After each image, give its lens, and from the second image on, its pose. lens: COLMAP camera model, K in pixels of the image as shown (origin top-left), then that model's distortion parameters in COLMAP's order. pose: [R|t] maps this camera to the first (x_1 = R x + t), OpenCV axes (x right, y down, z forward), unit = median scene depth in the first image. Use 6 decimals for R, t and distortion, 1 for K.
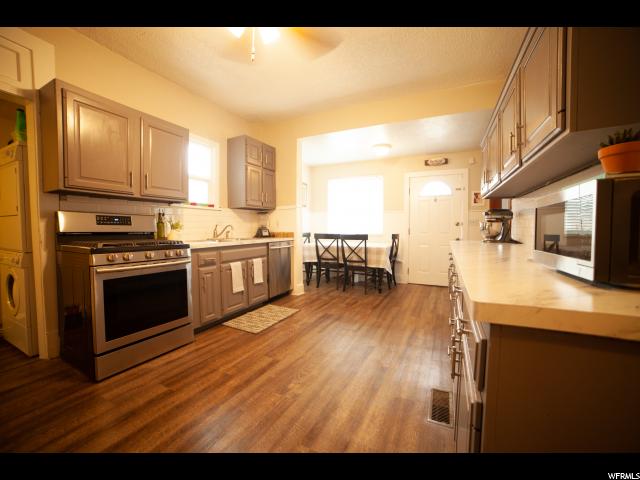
lens RADIAL K [[254.4, 0, 320.3], [0, 254.4, 241.9], [0, 0, 1]] dist [-0.011231, 0.000302]
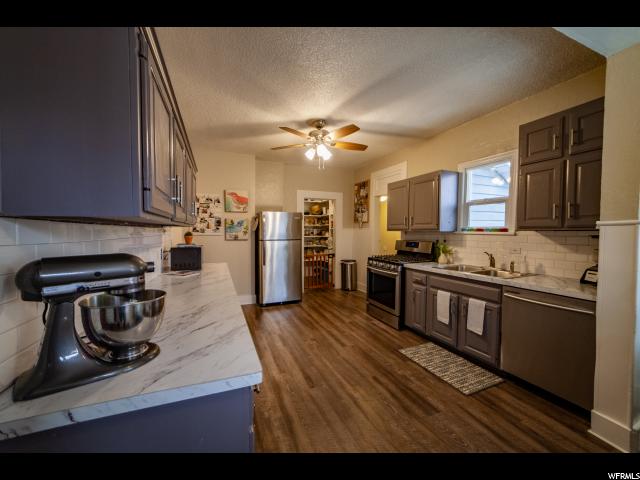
lens RADIAL K [[254.4, 0, 320.3], [0, 254.4, 241.9], [0, 0, 1]] dist [-0.011231, 0.000302]
pose [[-0.643851, 0.031615, -0.764498, 0.737442], [-0.042708, 0.996103, 0.077161, -0.170841], [0.763958, 0.082331, -0.639992, 1.295469]]
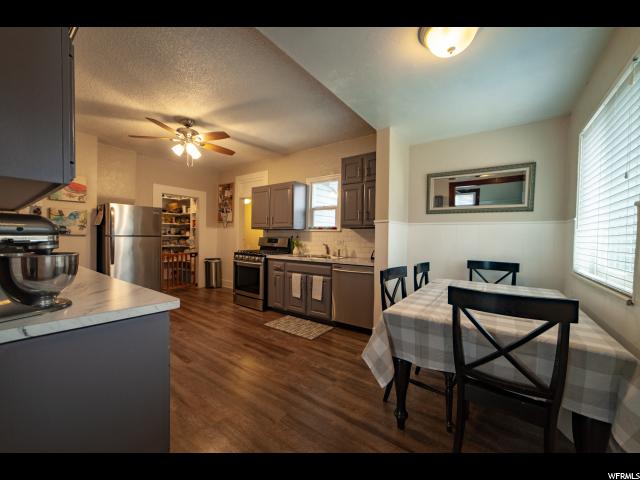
lens RADIAL K [[251.5, 0, 322.2], [0, 251.5, 245.6], [0, 0, 1]] dist [-0.003100, 0.000070]
pose [[-0.151839, 0.027059, -0.988035, 0.934220], [-0.068448, 0.996937, 0.037822, -0.122167], [0.986032, 0.073372, -0.149522, 1.359607]]
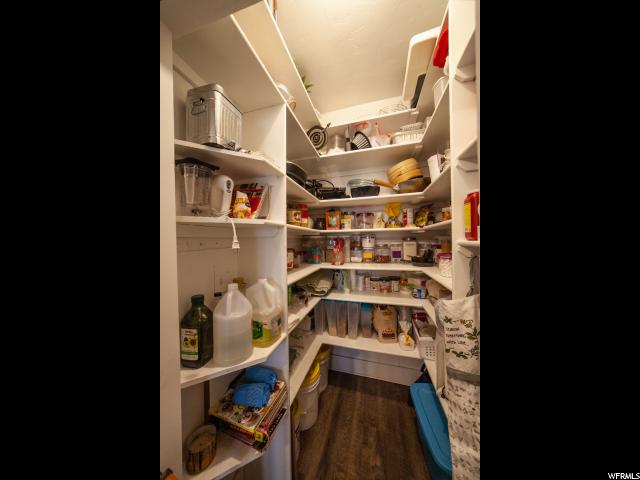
lens RADIAL K [[254.4, 0, 320.3], [0, 254.4, 241.9], [0, 0, 1]] dist [-0.011231, 0.000302]
pose [[-0.969497, 0.011950, -0.244813, -0.724979], [0.000057, 0.998822, 0.048531, -0.135956], [0.245105, 0.047036, -0.968355, 0.288800]]
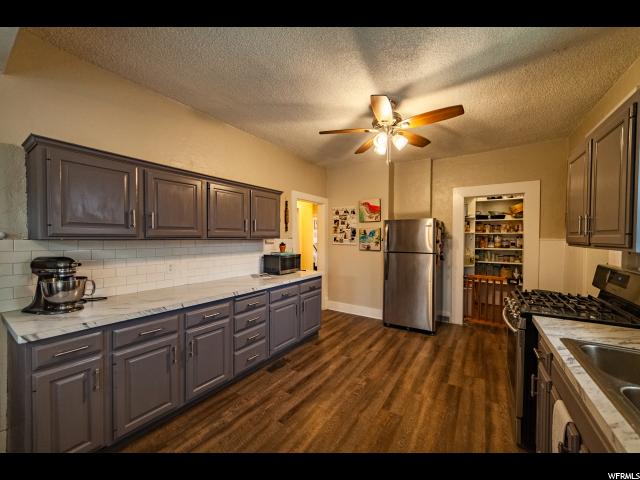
lens RADIAL K [[254.4, 0, 320.3], [0, 254.4, 241.9], [0, 0, 1]] dist [-0.011231, 0.000302]
pose [[-0.994373, -0.007042, 0.105703, -0.009800], [0.000370, 0.997552, 0.069934, -0.198011], [-0.105937, 0.069579, -0.991935, 1.451576]]
